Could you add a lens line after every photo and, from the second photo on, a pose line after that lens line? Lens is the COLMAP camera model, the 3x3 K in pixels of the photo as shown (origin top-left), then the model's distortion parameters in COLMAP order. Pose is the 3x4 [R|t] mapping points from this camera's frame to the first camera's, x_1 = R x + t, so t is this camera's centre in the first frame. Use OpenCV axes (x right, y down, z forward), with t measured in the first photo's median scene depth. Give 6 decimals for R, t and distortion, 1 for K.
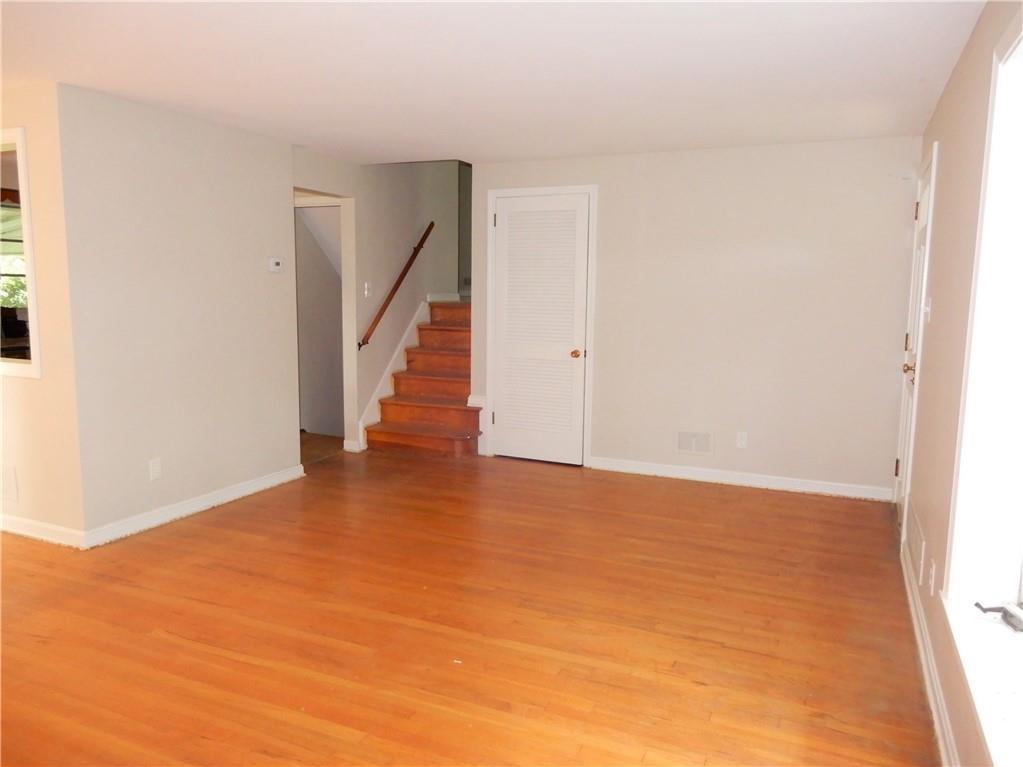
lens RADIAL K [[721.5, 0, 512.7], [0, 721.5, 382.3], [0, 0, 1]] dist [-0.002695, 0.000682]
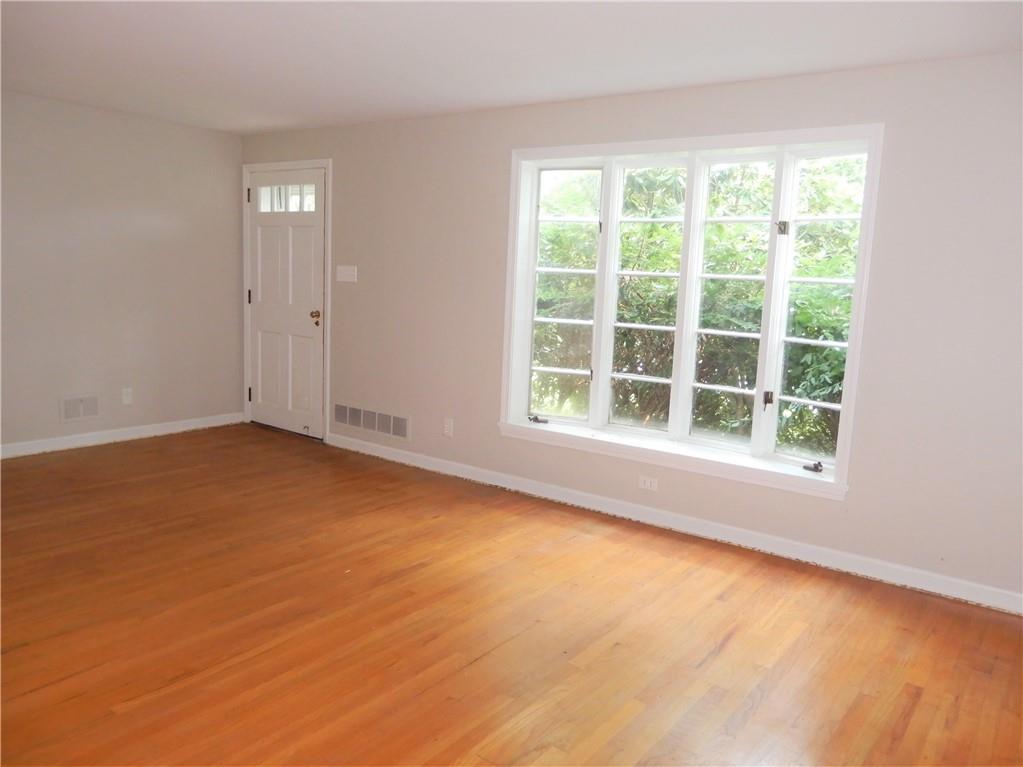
lens RADIAL K [[721.5, 0, 511.3], [0, 721.5, 382.8], [0, 0, 1]] dist [-0.002695, 0.000682]
pose [[0.253761, -0.149506, 0.955643, -1.069805], [0.083470, 0.987682, 0.132354, -0.061924], [-0.963659, 0.046181, 0.263115, 0.380197]]
